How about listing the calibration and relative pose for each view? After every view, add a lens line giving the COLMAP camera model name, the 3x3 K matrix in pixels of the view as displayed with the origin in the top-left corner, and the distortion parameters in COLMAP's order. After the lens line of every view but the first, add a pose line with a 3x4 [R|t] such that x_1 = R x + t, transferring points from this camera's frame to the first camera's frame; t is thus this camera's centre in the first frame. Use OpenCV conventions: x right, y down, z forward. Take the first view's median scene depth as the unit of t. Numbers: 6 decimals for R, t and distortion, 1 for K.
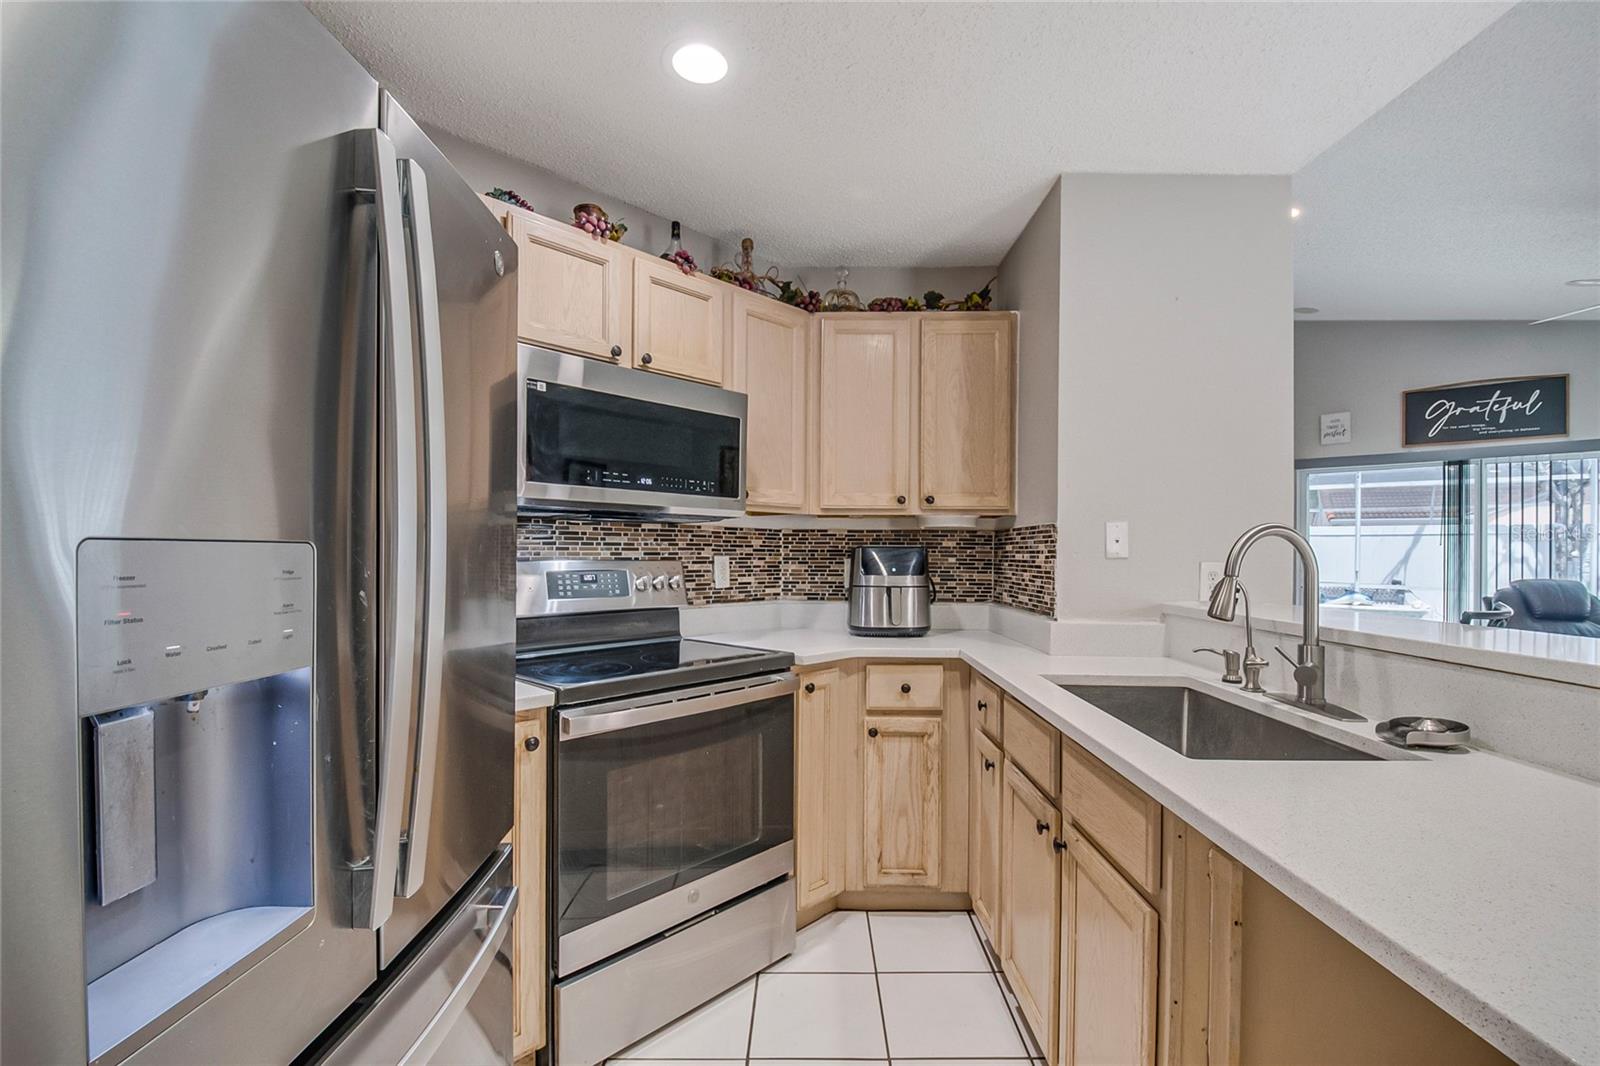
lens RADIAL K [[702.5, 0, 814.3], [0, 702.5, 550.6], [0, 0, 1]] dist [0.018020, -0.021692]
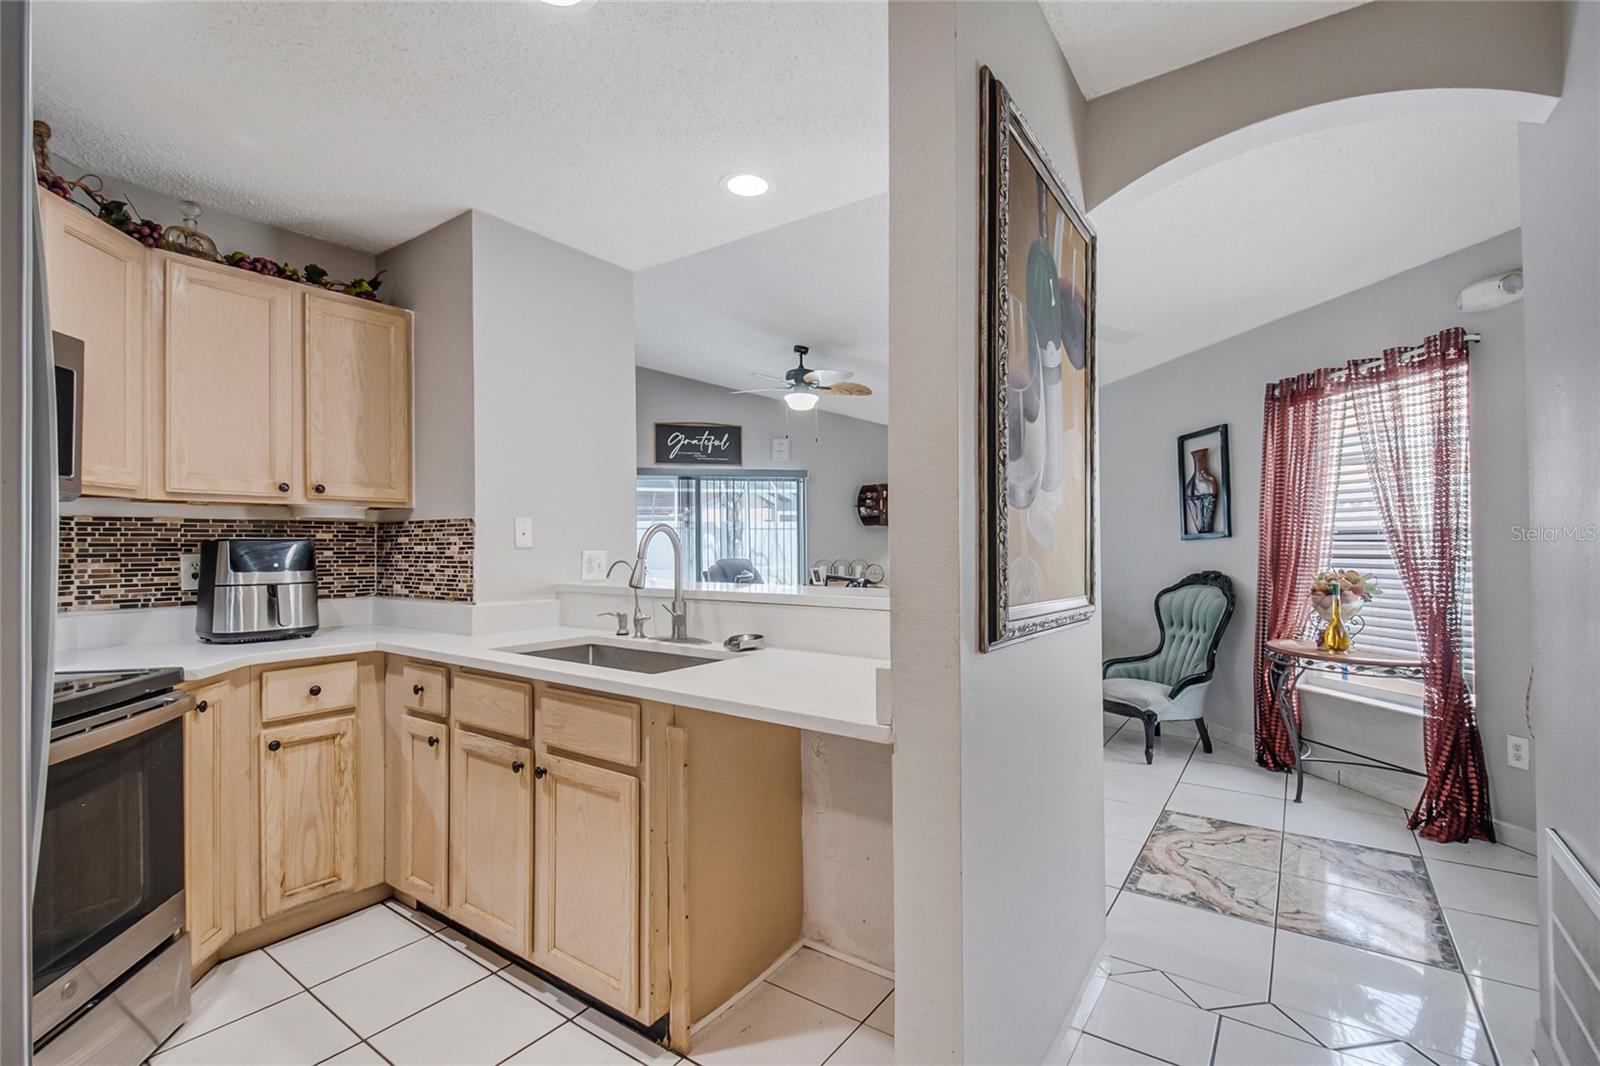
lens RADIAL K [[702.5, 0, 815.8], [0, 702.5, 540.3], [0, 0, 1]] dist [0.018020, -0.021692]
pose [[0.573249, -0.007062, 0.819351, -0.223588], [0.008705, 0.999959, 0.002529, -0.000333], [-0.819335, 0.005683, 0.573287, -0.076361]]
